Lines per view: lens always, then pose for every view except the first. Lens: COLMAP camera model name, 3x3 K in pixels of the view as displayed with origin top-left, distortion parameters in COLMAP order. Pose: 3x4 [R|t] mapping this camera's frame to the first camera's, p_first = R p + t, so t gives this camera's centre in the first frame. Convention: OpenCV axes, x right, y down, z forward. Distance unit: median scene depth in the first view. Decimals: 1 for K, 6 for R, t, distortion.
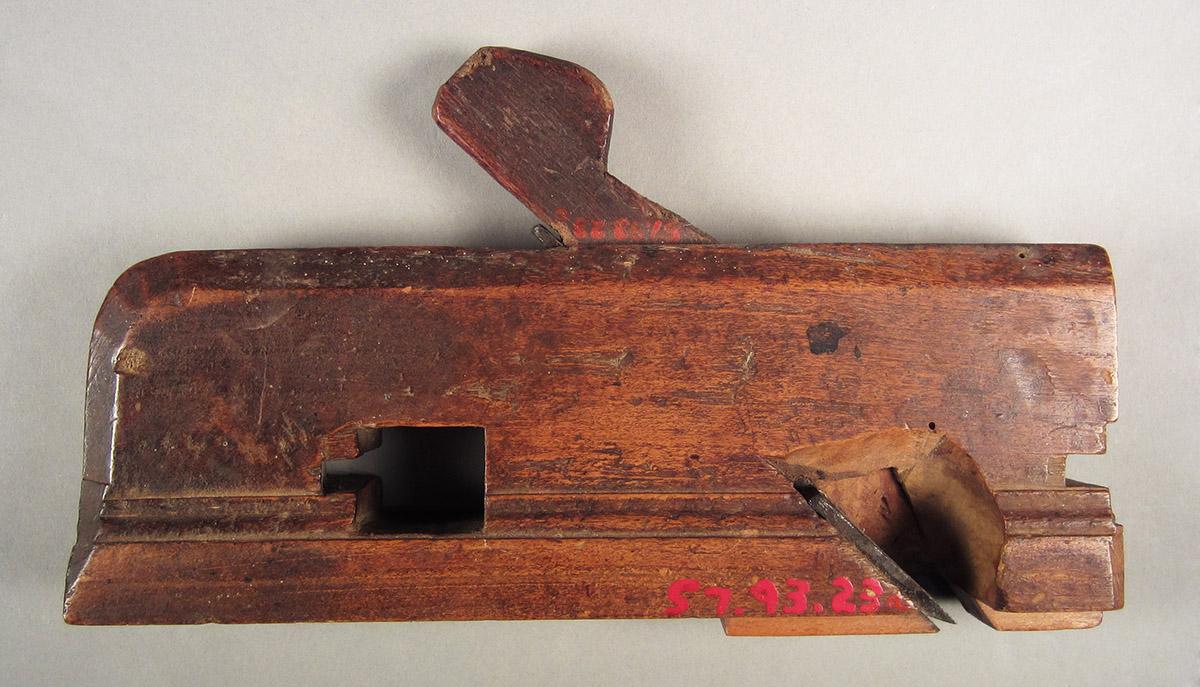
lens RADIAL K [[884.1, 0, 599.3], [0, 884.1, 343.8], [0, 0, 1]] dist [0.011844, -0.005490]
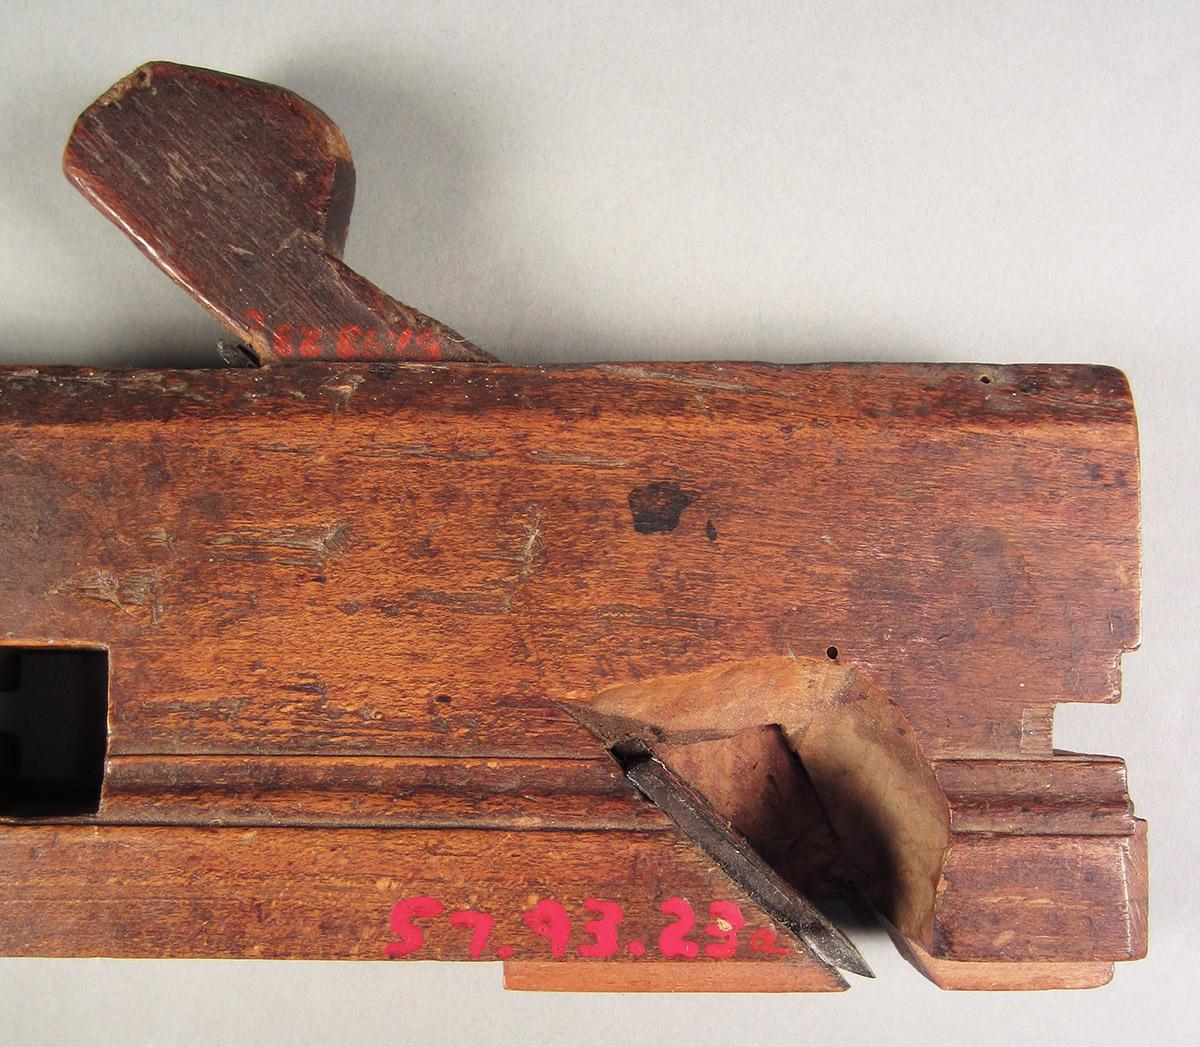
lens RADIAL K [[909.5, 0, 604.3], [0, 909.5, 657.8], [0, 0, 1]] dist [-0.001487, -0.001116]
pose [[0.999479, 0.010603, -0.030472, 0.238143], [-0.010765, 0.999929, -0.005127, 0.101252], [0.030415, 0.005453, 0.999522, 0.369721]]
